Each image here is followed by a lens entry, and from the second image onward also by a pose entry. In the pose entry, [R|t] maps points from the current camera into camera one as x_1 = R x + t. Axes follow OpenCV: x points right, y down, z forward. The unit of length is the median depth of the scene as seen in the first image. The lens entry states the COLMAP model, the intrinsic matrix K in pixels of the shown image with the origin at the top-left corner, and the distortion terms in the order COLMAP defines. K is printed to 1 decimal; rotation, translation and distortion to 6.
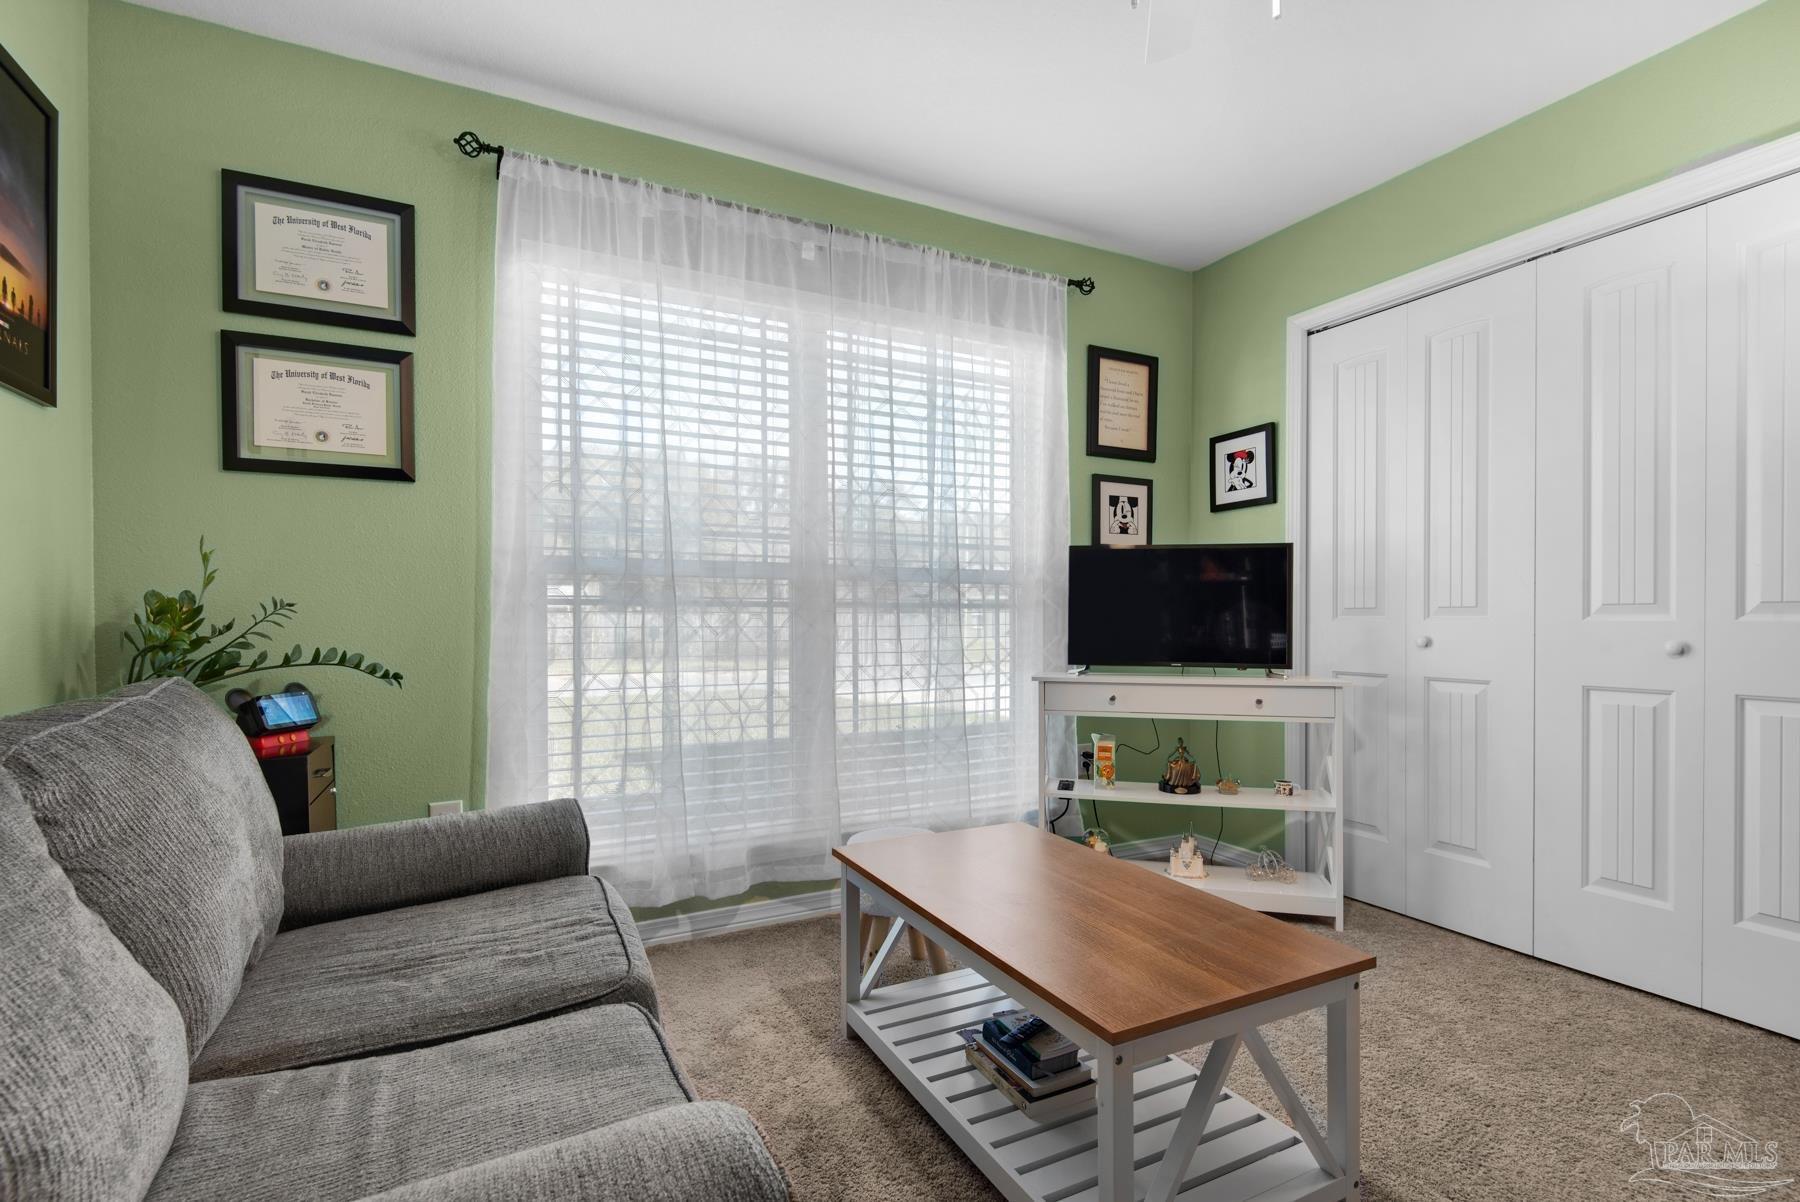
lens RADIAL K [[842.5, 0, 906.8], [0, 842.5, 621.0], [0, 0, 1]] dist [0.055970, -0.041691]
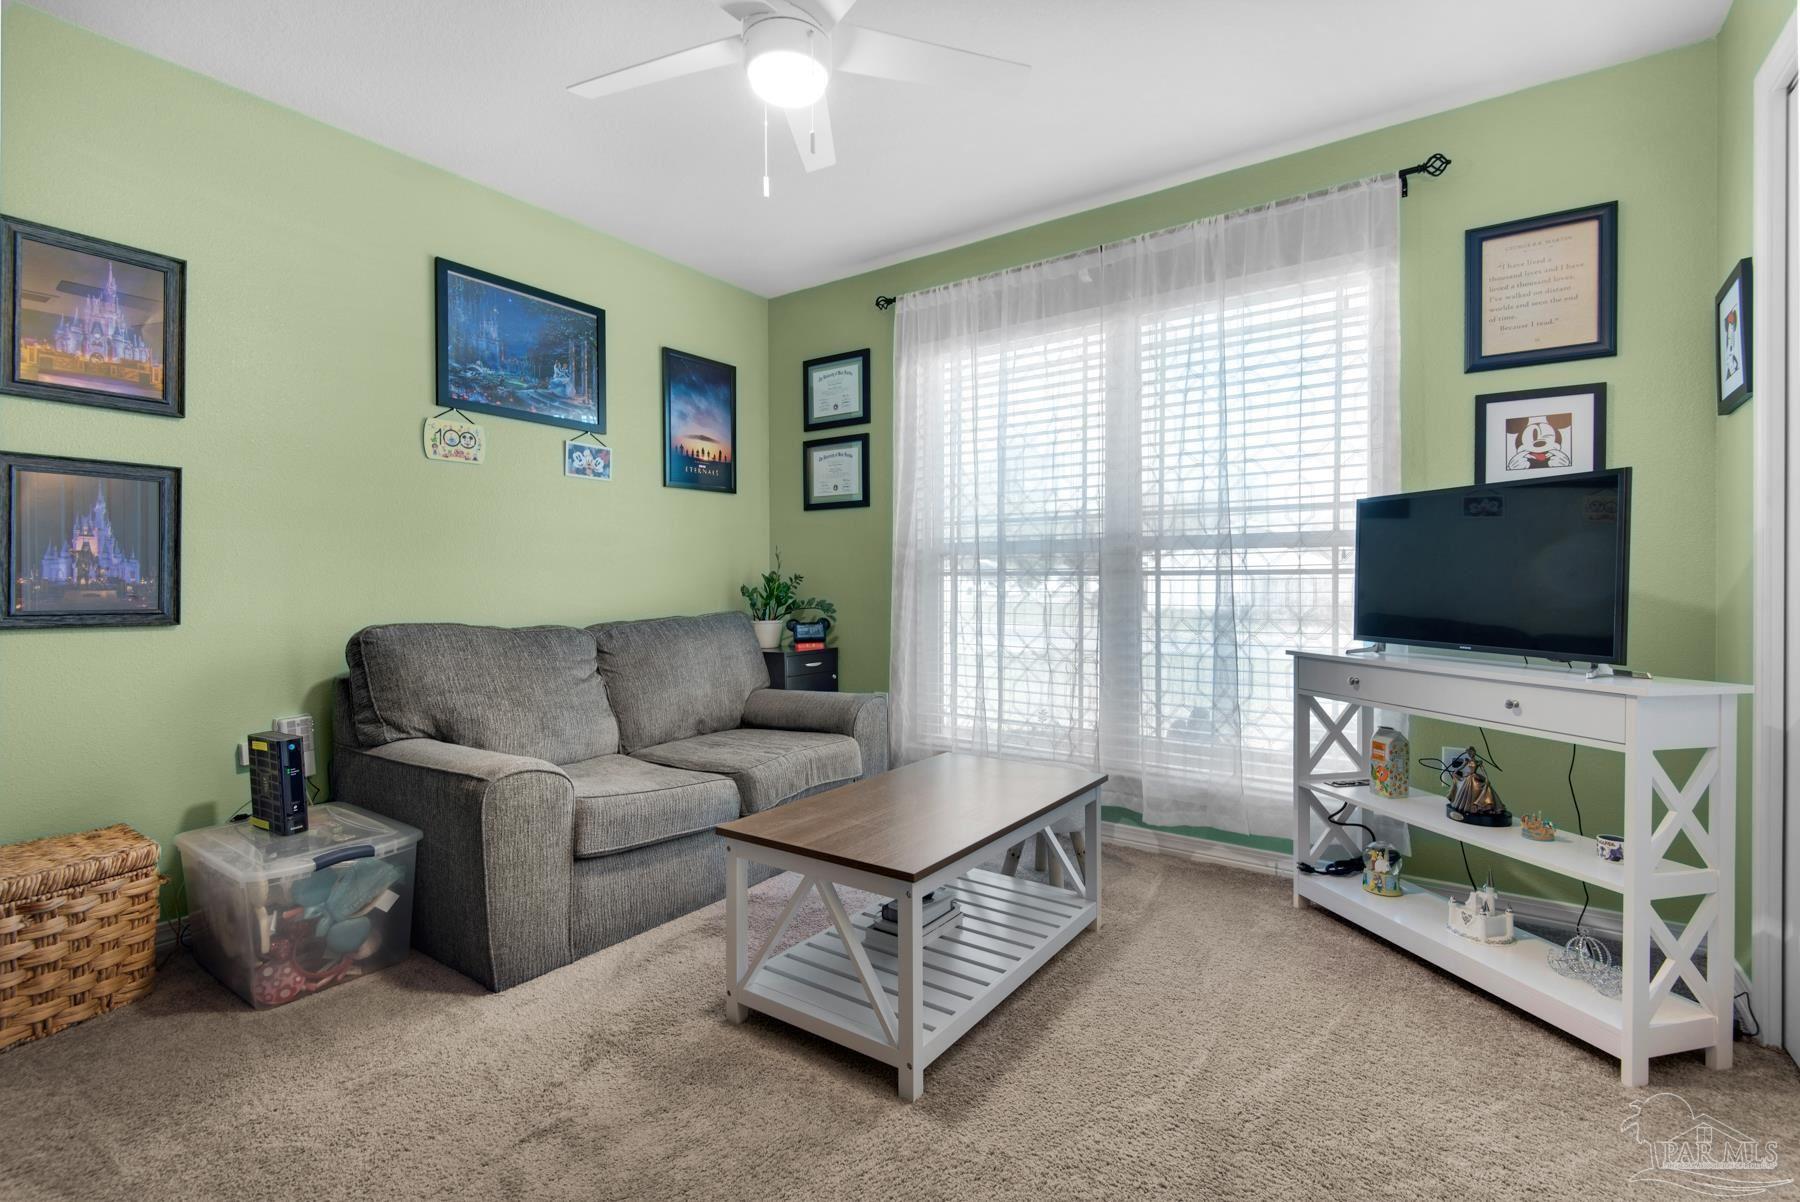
lens RADIAL K [[817.7, 0, 909.6], [0, 817.7, 588.8], [0, 0, 1]] dist [0.022064, -0.014859]
pose [[0.465557, 0.002882, -0.885013, 0.747937], [-0.007368, 0.999973, -0.000620, 0.004447], [0.884987, 0.006810, 0.465566, 0.240548]]
